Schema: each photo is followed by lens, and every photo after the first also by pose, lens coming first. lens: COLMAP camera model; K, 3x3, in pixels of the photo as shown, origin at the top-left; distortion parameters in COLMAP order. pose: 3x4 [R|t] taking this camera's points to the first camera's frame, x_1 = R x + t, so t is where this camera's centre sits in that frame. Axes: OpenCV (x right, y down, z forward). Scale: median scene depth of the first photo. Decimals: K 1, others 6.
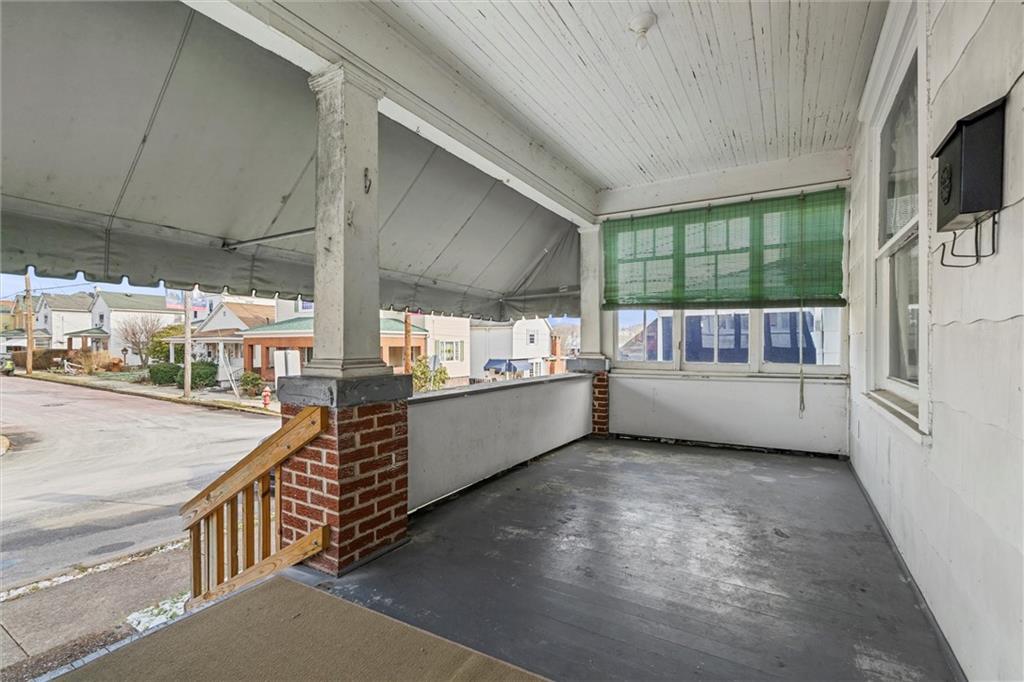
lens RADIAL K [[456.6, 0, 512.1], [0, 456.6, 348.2], [0, 0, 1]] dist [-0.004797, -0.000573]
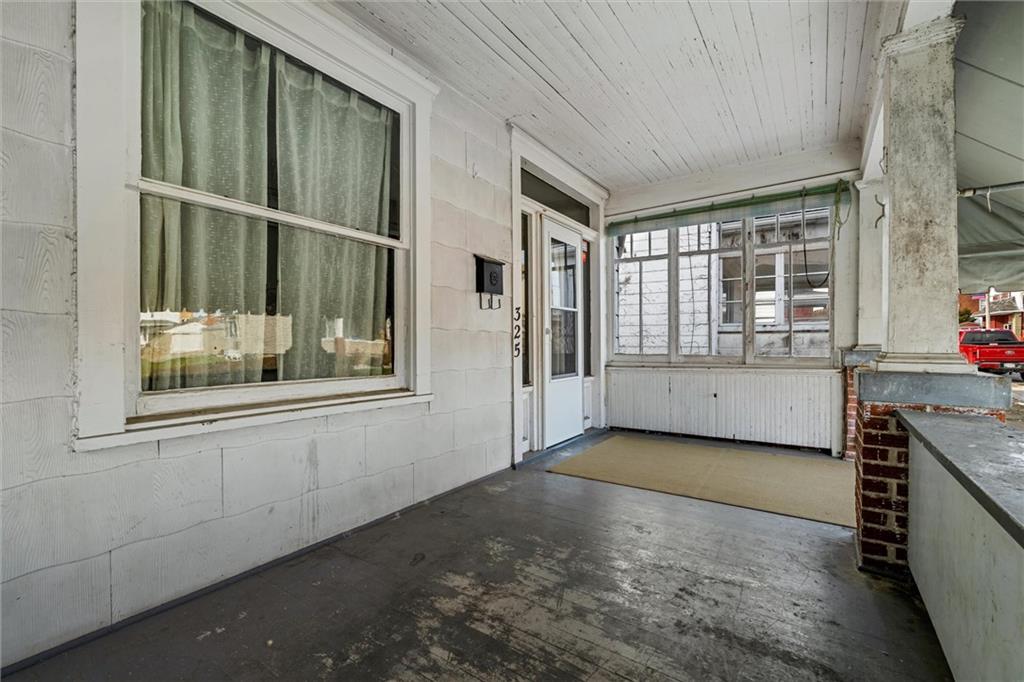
lens RADIAL K [[456.6, 0, 512.1], [0, 456.6, 348.2], [0, 0, 1]] dist [-0.004797, -0.000573]
pose [[-0.998459, 0.001393, 0.055478, 0.352035], [0.002616, 0.999755, 0.021985, -0.009310], [-0.055433, 0.022096, -0.998218, 1.777398]]
